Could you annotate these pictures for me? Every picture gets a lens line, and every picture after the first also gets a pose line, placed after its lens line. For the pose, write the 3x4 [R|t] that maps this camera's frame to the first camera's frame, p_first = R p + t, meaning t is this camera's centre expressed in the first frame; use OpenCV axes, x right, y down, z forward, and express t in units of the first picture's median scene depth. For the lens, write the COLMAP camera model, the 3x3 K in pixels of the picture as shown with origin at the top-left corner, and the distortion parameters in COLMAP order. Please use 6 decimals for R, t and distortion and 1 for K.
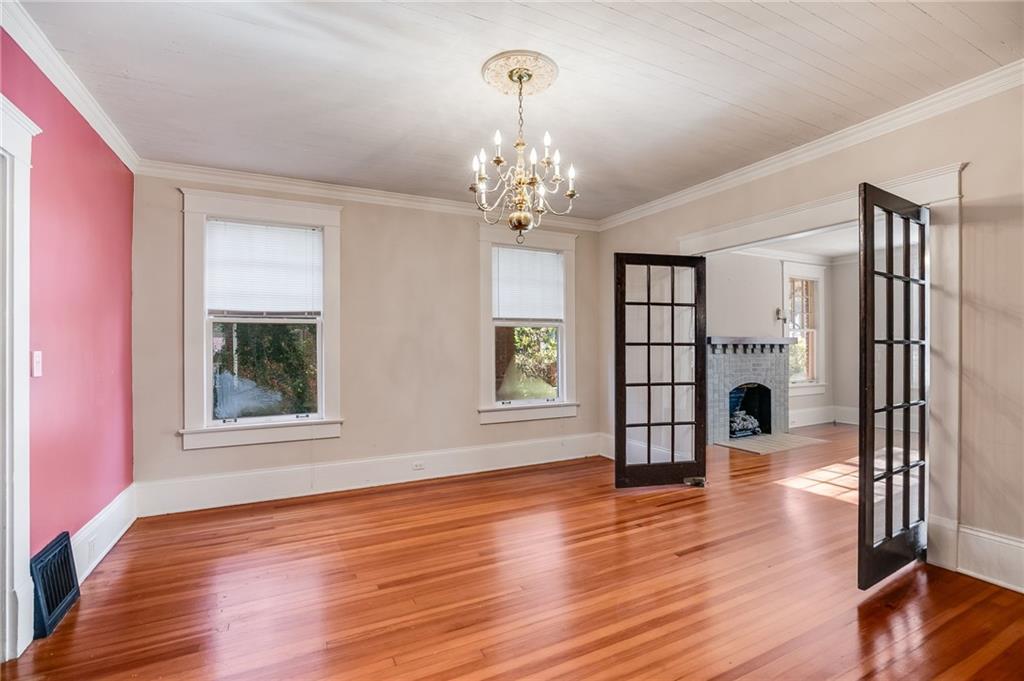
lens RADIAL K [[460.8, 0, 515.8], [0, 460.8, 345.7], [0, 0, 1]] dist [0.000646, 0.001919]
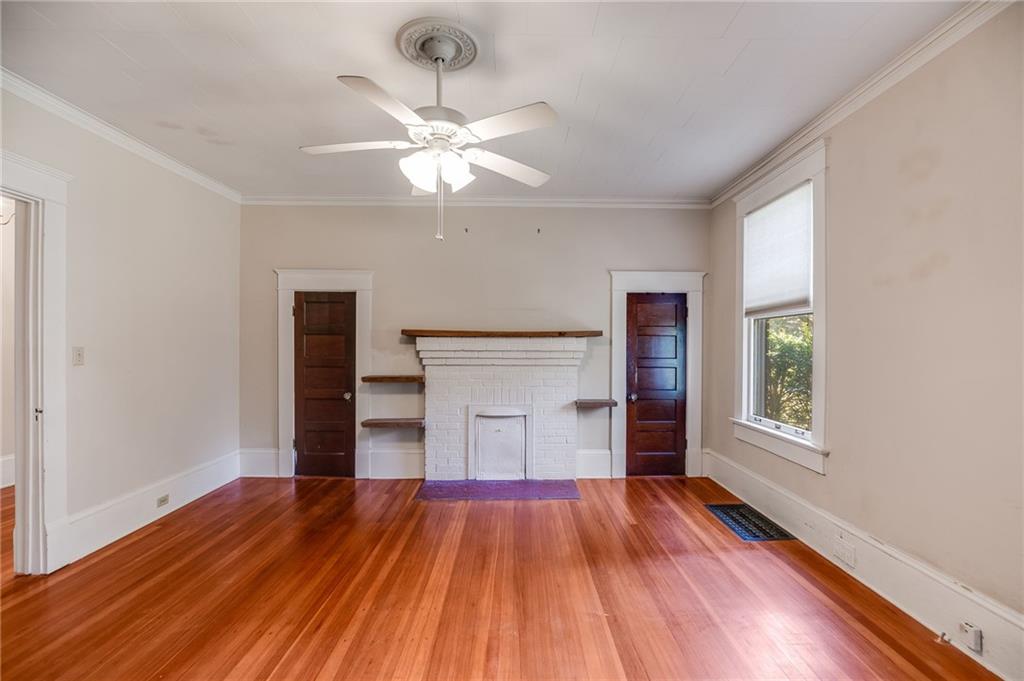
lens RADIAL K [[460.8, 0, 516.6], [0, 460.8, 346.3], [0, 0, 1]] dist [0.000646, 0.001919]
pose [[-0.423975, 0.007407, -0.905643, 0.440160], [0.007426, 0.999961, 0.004702, -0.000477], [0.905643, -0.004732, -0.424014, 0.879516]]
